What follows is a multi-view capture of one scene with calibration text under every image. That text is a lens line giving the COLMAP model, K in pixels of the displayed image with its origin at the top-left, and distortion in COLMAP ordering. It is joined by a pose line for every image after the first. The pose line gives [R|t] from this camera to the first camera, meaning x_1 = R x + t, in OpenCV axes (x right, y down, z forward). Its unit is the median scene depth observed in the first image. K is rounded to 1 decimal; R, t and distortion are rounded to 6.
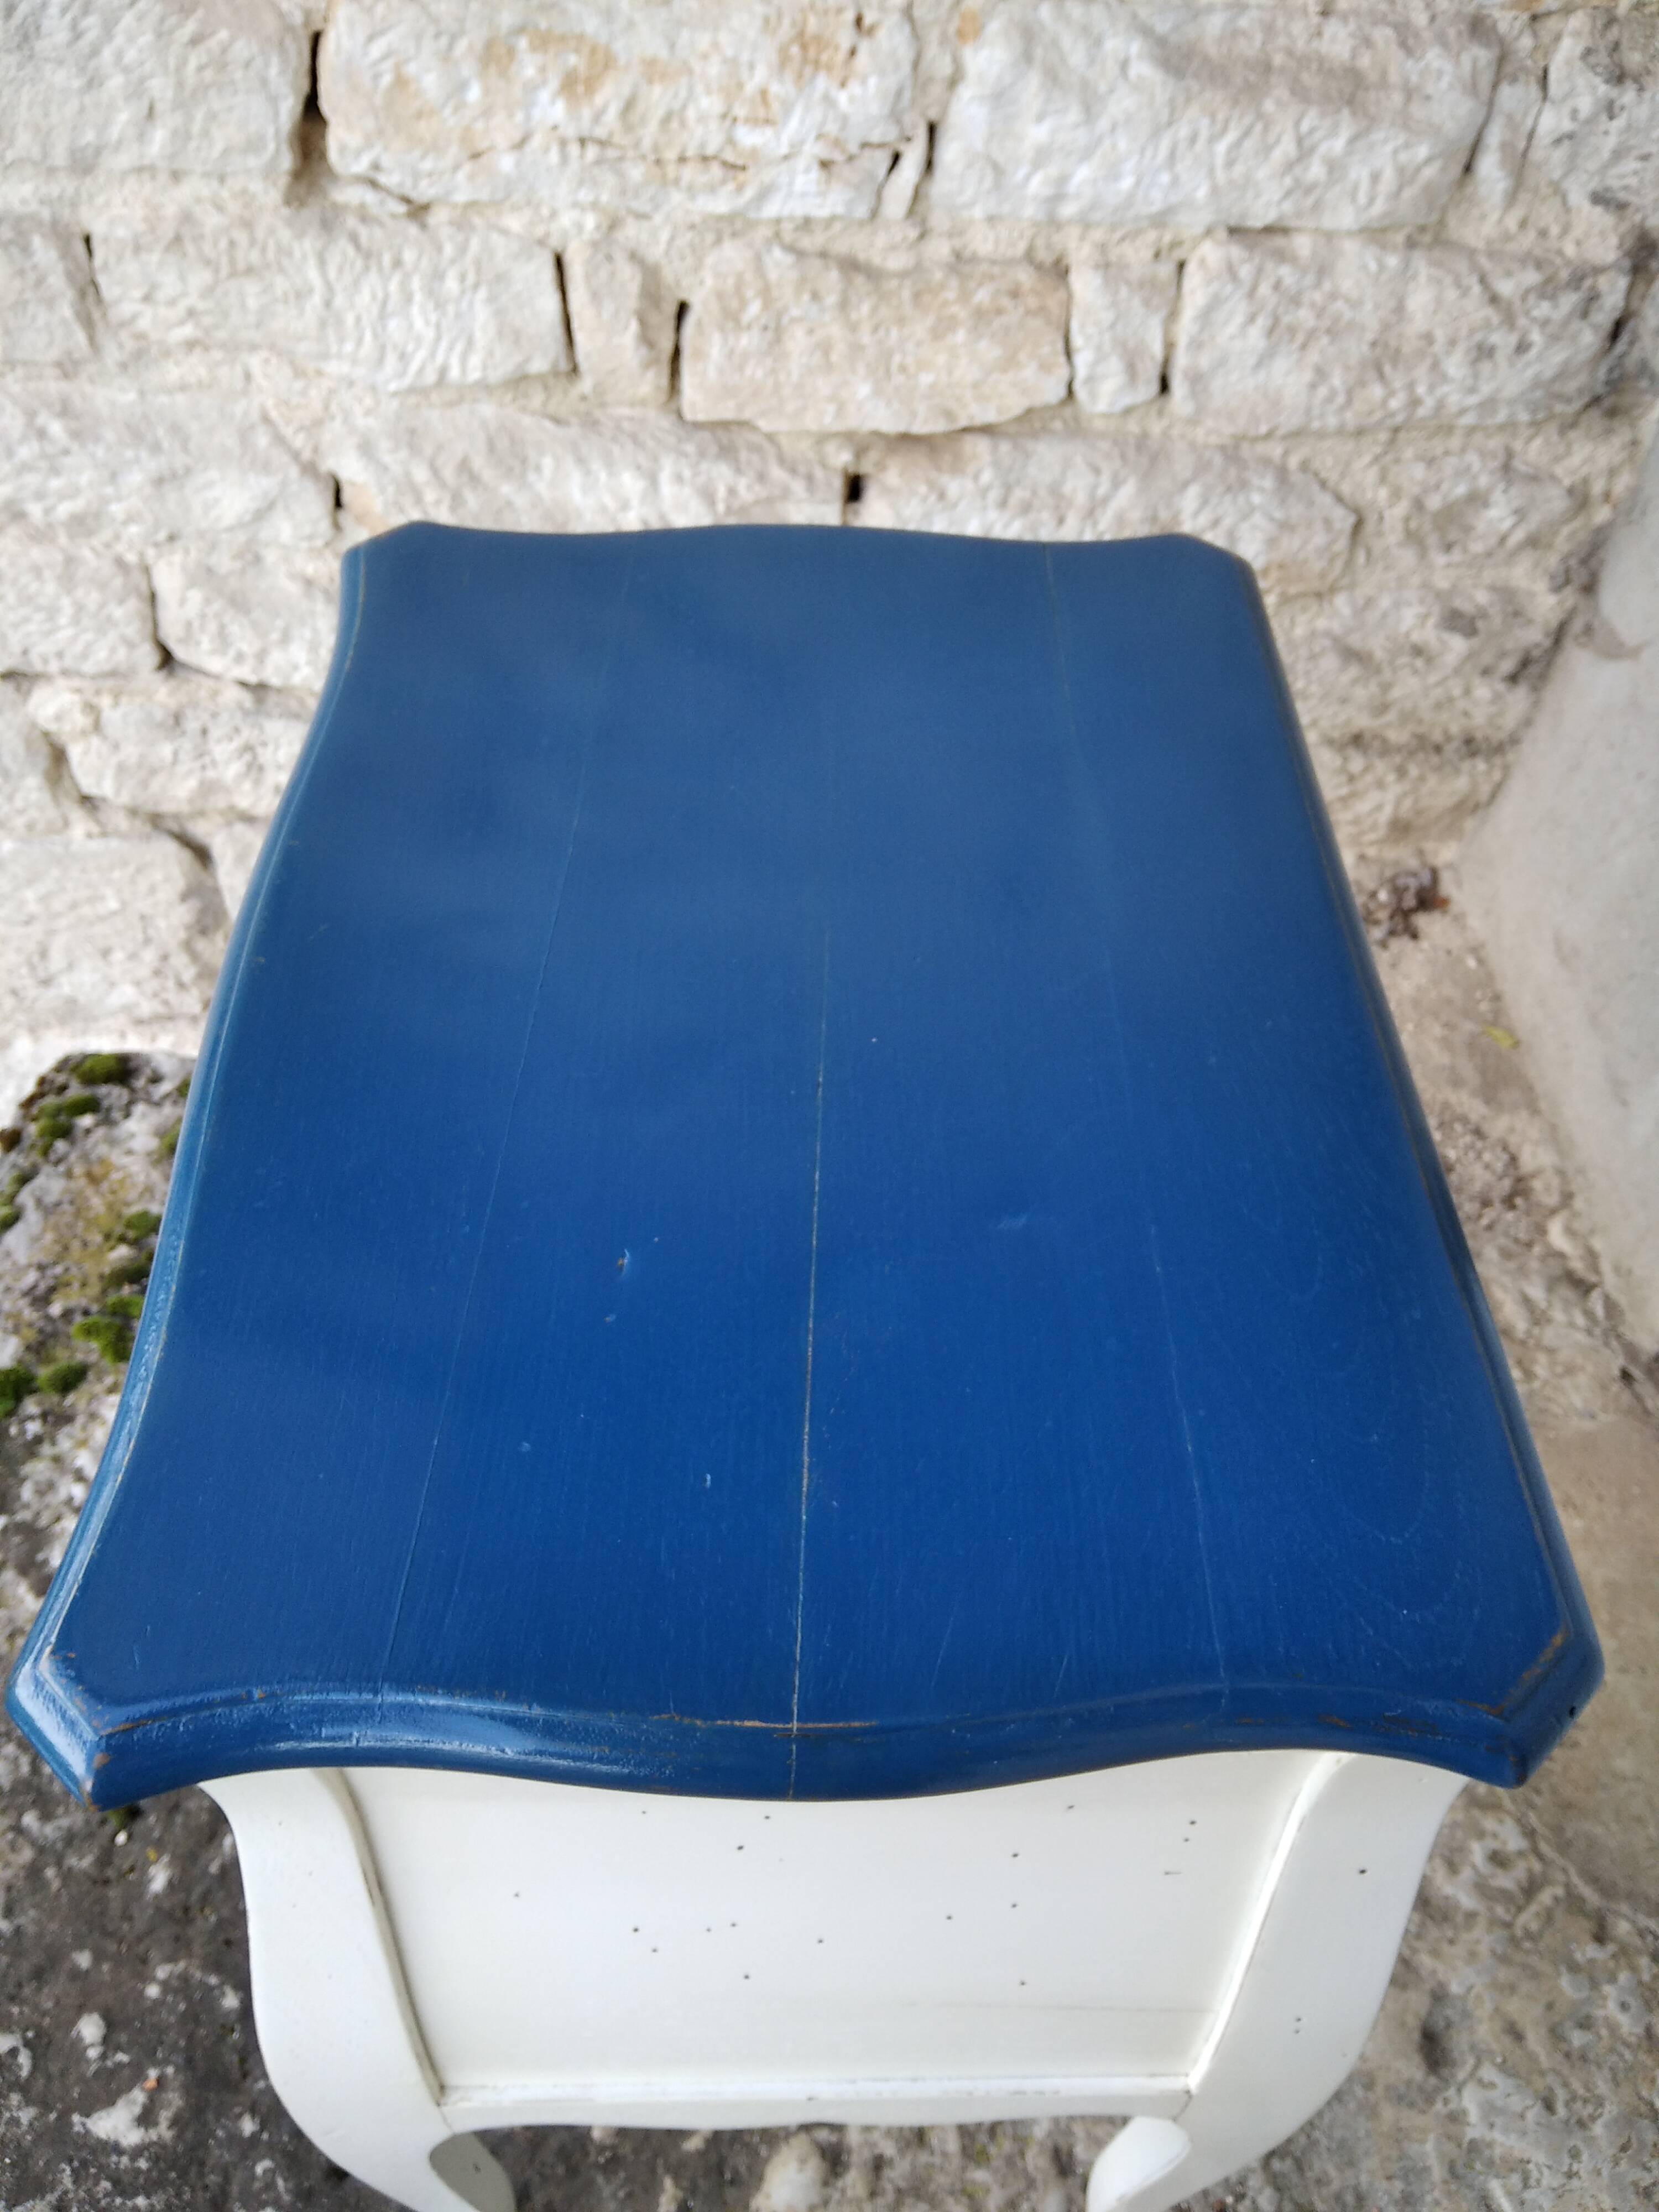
lens RADIAL K [[1816.9, 0, 823.2], [0, 1816.9, 1125.3], [0, 0, 1]] dist [0.066845, -0.114947]
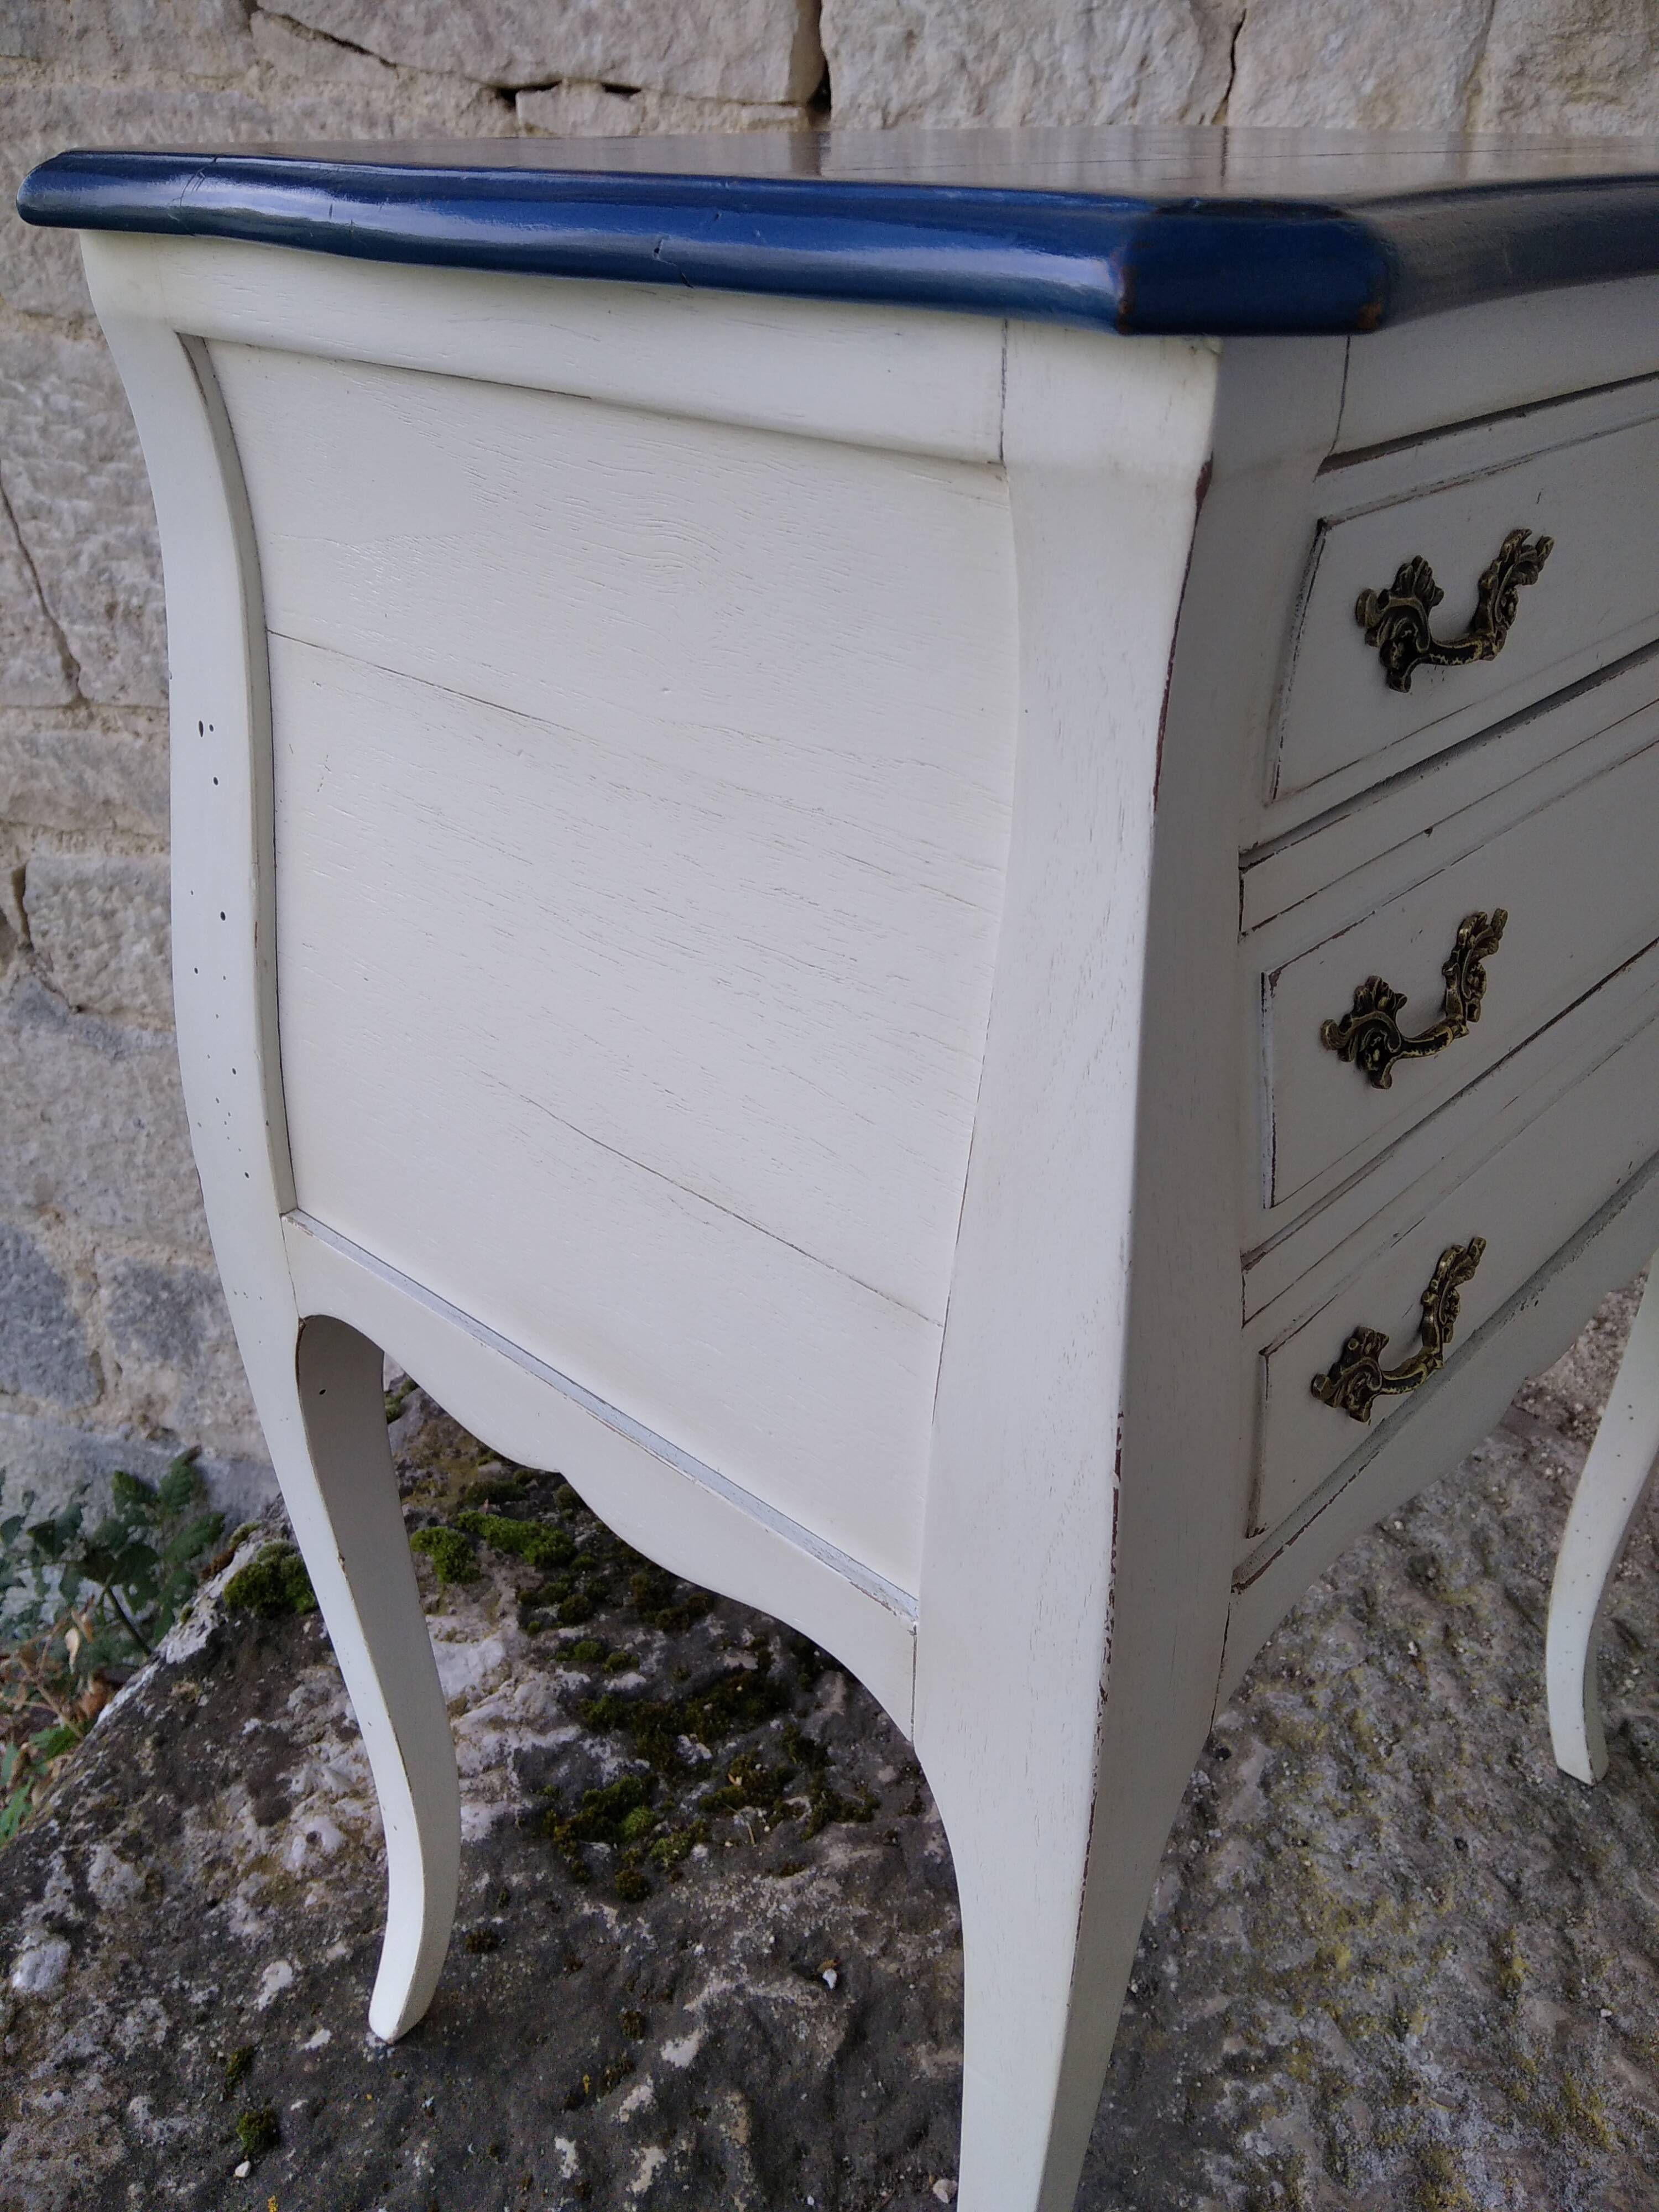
lens RADIAL K [[1810.3, 0, 821.3], [0, 1810.3, 1116.5], [0, 0, 1]] dist [0.050257, -0.091438]
pose [[0.950671, 0.110419, -0.289882, -0.020659], [-0.208452, 0.919456, -0.333389, 0.177087], [0.229722, 0.377370, 0.897118, 0.249290]]
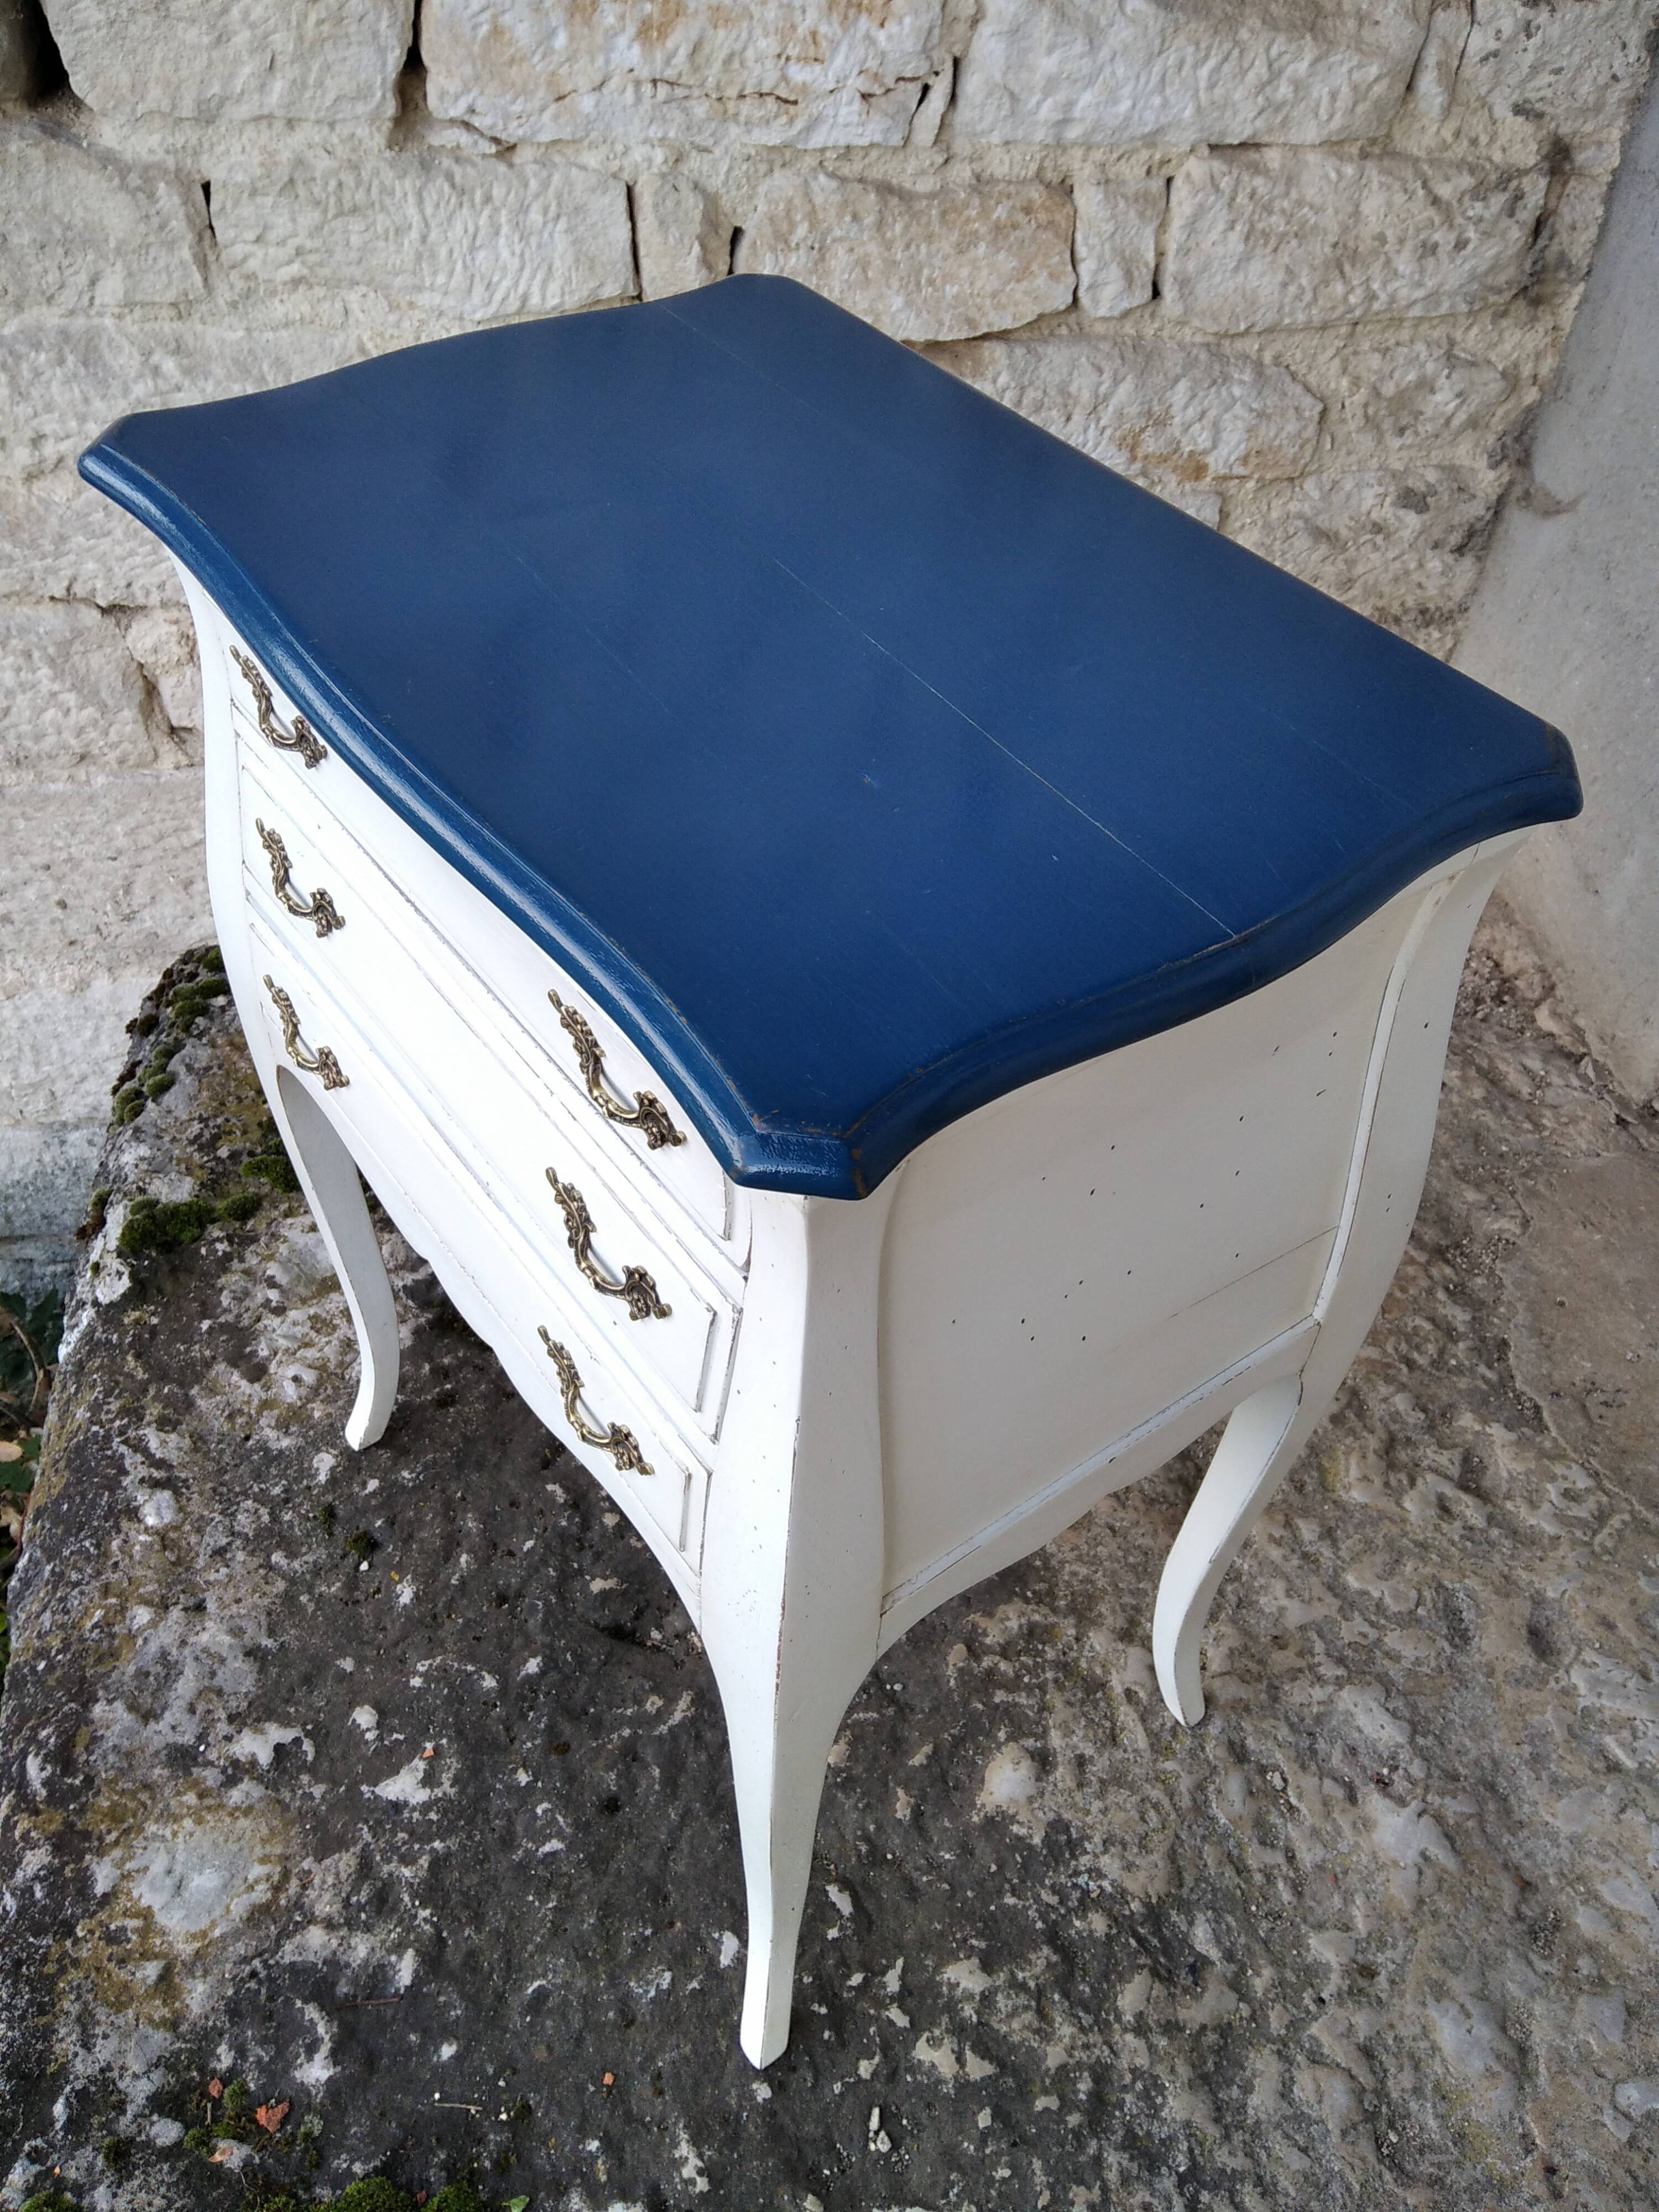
lens RADIAL K [[1816.9, 0, 837.9], [0, 1816.9, 1117.0], [0, 0, 1]] dist [0.066845, -0.114947]
pose [[0.995619, -0.065816, 0.066420, -0.130621], [0.068852, 0.996633, -0.044510, 0.159054], [-0.063266, 0.048888, 0.996799, -0.111342]]
